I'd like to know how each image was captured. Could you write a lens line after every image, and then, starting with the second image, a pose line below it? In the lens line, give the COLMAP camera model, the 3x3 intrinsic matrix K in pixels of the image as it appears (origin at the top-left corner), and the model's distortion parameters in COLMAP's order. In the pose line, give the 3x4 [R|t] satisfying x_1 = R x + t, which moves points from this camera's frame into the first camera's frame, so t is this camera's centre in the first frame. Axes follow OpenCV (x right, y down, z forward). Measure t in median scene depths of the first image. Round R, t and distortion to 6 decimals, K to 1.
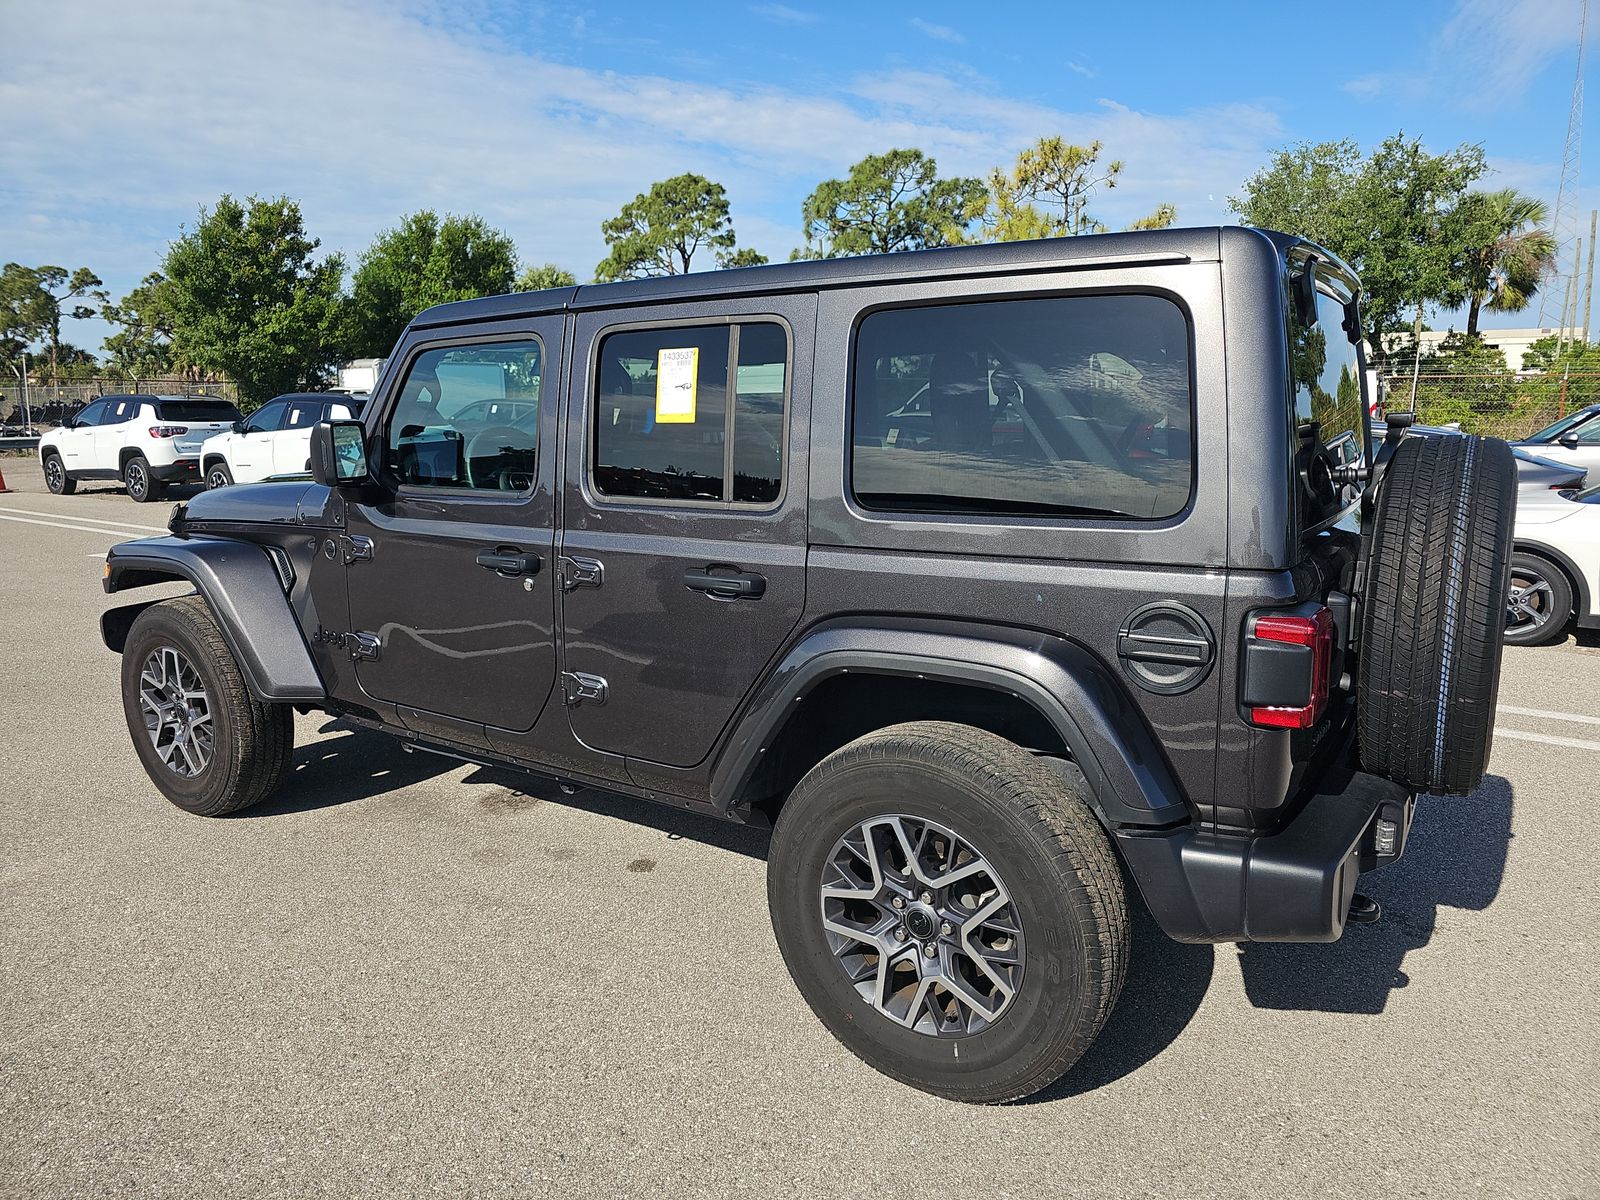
lens RADIAL K [[1087.6, 0, 801.7], [0, 1087.6, 604.8], [0, 0, 1]] dist [0.021929, -0.009920]
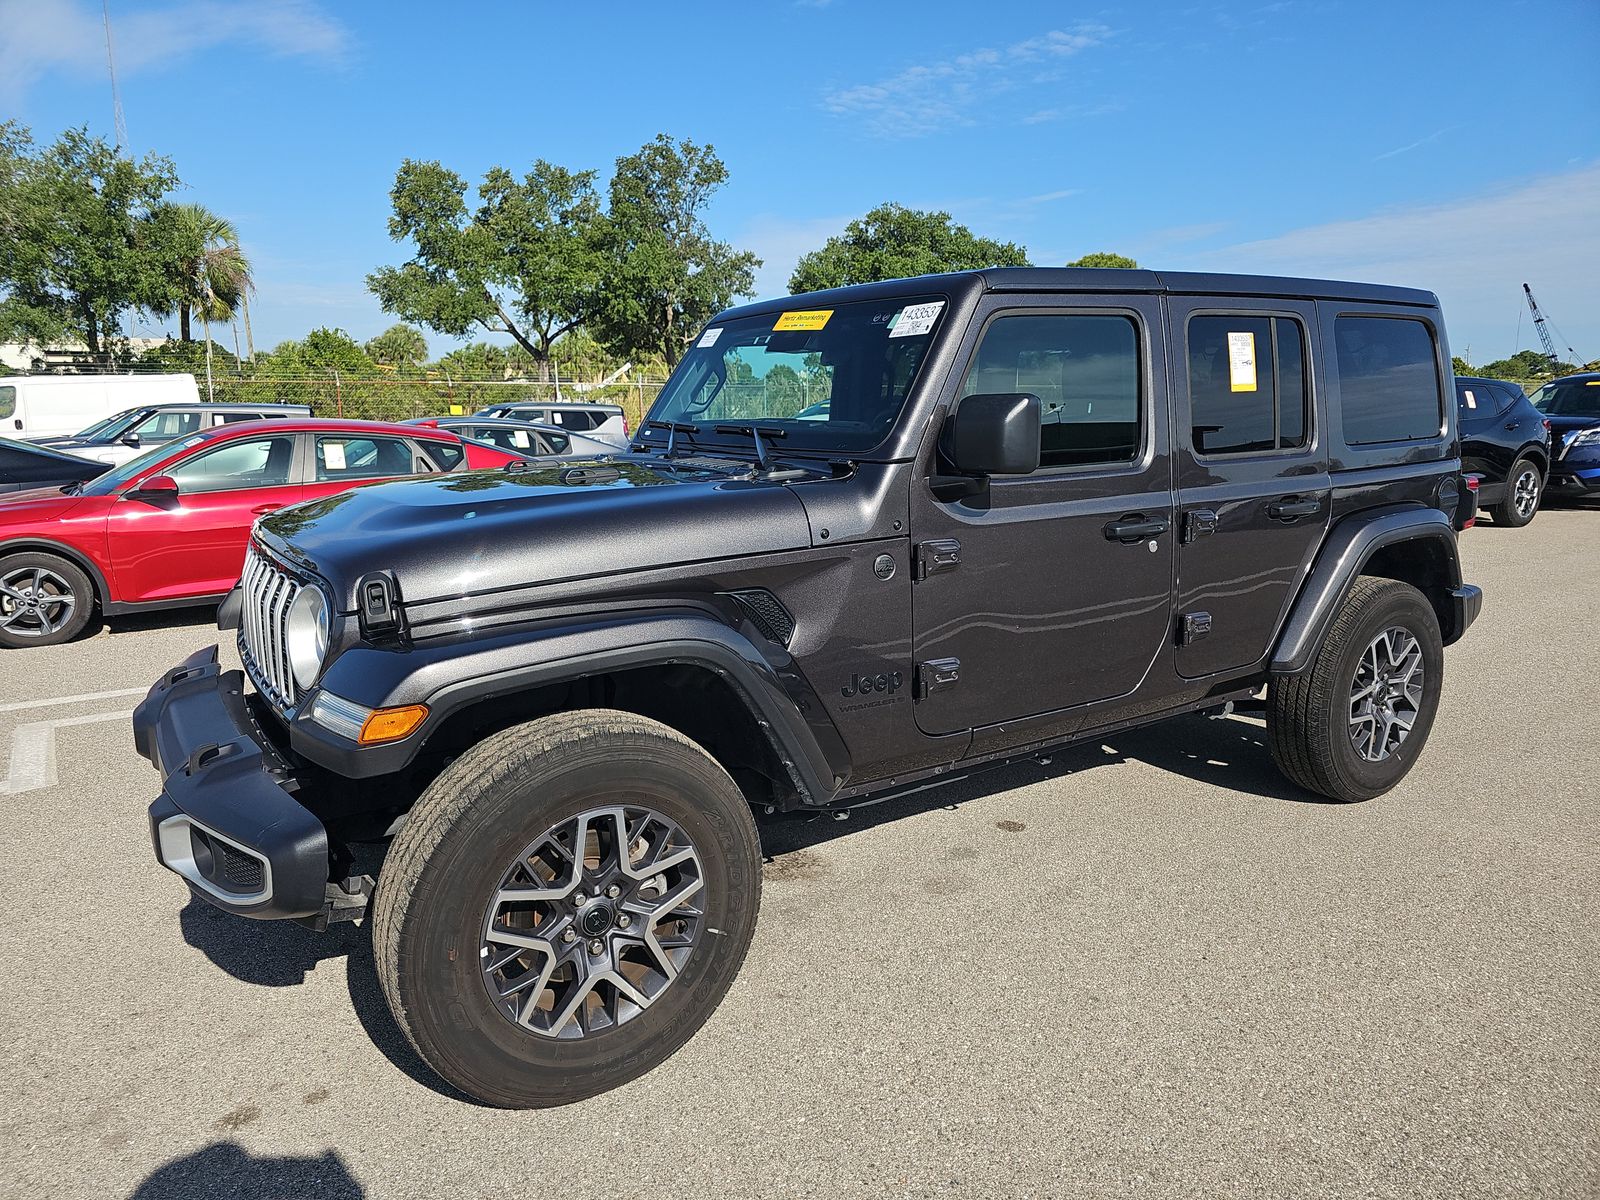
lens RADIAL K [[1087.6, 0, 792.5], [0, 1087.6, 598.5], [0, 0, 1]] dist [0.021929, -0.009920]
pose [[0.401679, -0.169348, 0.899986, -0.139992], [0.181063, 0.978039, 0.103224, -0.014639], [-0.897703, 0.121491, 0.423520, 0.089372]]
